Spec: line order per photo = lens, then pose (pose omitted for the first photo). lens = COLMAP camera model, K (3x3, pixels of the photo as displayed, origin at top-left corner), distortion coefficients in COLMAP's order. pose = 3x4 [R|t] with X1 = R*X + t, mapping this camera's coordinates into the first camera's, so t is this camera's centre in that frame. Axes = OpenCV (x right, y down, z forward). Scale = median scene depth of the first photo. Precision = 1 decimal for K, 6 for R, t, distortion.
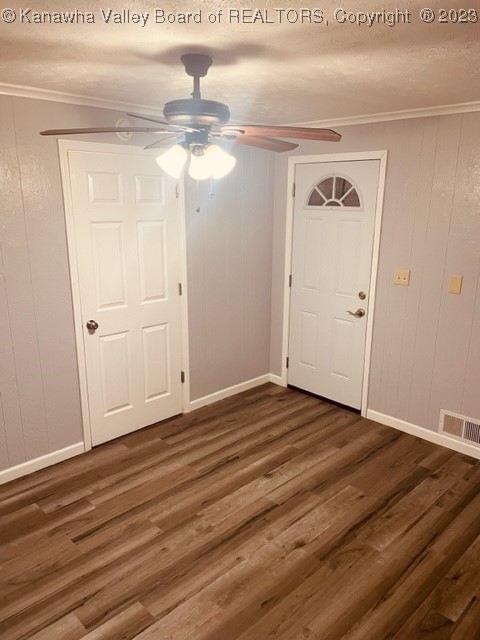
lens RADIAL K [[482.9, 0, 246.3], [0, 482.9, 319.9], [0, 0, 1]] dist [0.104822, -0.138676]
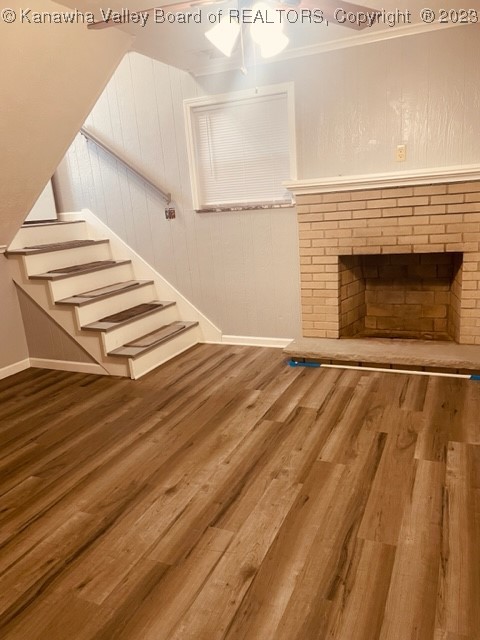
lens RADIAL K [[482.9, 0, 246.3], [0, 482.9, 319.9], [0, 0, 1]] dist [0.104822, -0.138676]
pose [[-0.927560, 0.146313, -0.343838, 0.218017], [-0.028568, 0.889696, 0.455658, -0.206470], [0.372580, 0.432473, -0.821067, 1.478727]]
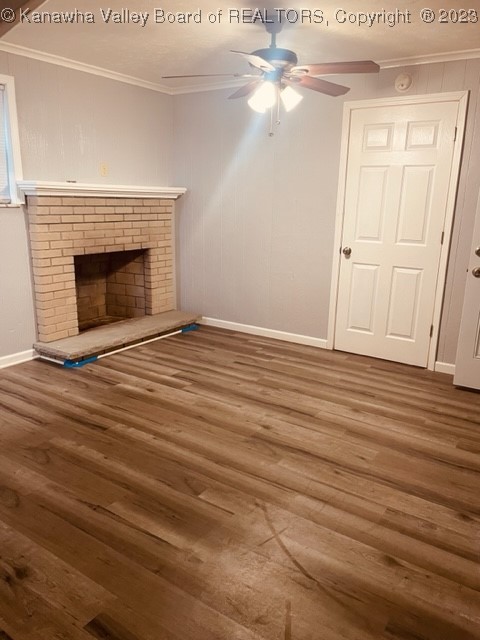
lens RADIAL K [[482.9, 0, 246.3], [0, 482.9, 319.9], [0, 0, 1]] dist [0.104822, -0.138676]
pose [[0.200924, 0.239851, -0.949790, 1.005978], [-0.262797, 0.947220, 0.183609, 0.020155], [0.943699, 0.212711, 0.253351, 0.549692]]
